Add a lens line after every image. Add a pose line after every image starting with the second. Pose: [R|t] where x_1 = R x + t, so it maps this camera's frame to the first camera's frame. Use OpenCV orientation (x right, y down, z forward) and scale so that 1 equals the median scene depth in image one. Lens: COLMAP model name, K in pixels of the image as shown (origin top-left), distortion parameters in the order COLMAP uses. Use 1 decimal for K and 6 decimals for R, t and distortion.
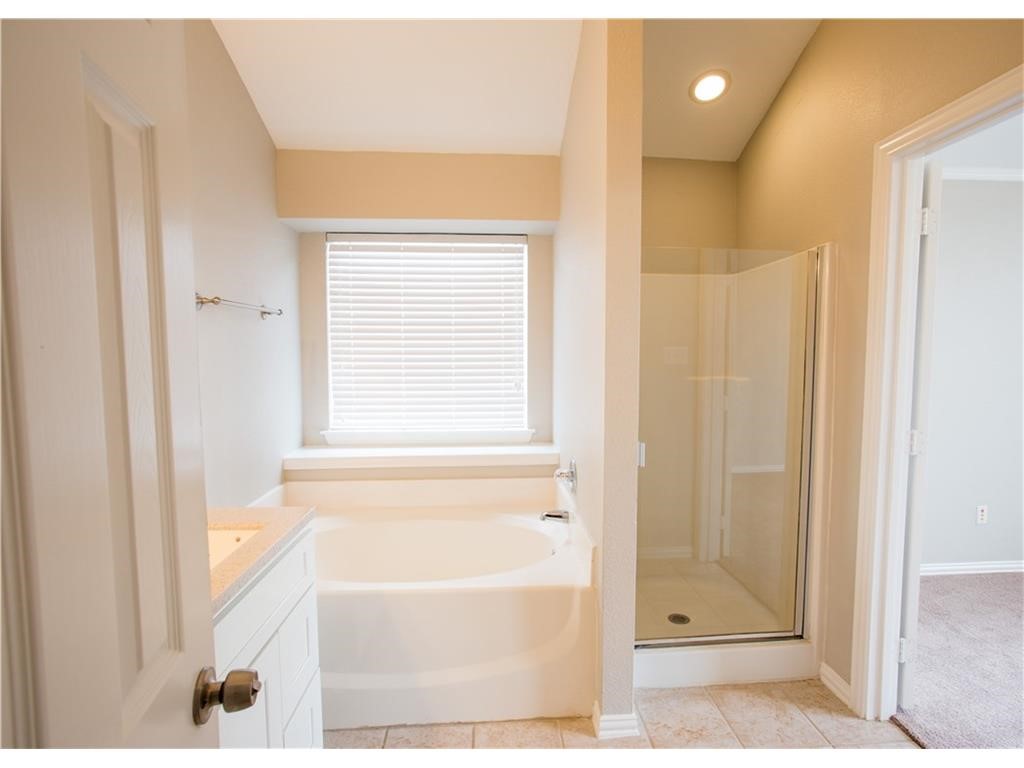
lens RADIAL K [[546.7, 0, 512.0], [0, 546.7, 384.0], [0, 0, 1]] dist [0.001051, 0.000238]
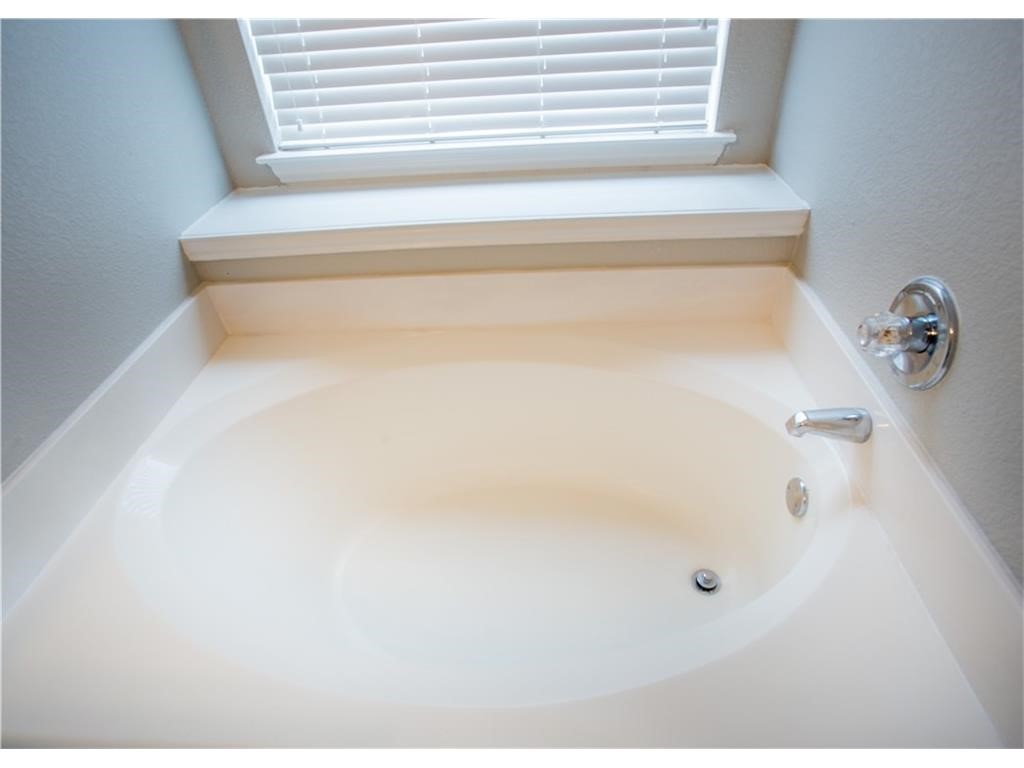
lens RADIAL K [[546.7, 0, 512.0], [0, 546.7, 384.0], [0, 0, 1]] dist [0.001051, 0.000238]
pose [[0.993219, 0.017201, -0.114980, -0.077920], [0.052034, 0.818640, 0.571945, -0.009846], [0.103965, -0.574049, 0.812194, 0.526351]]
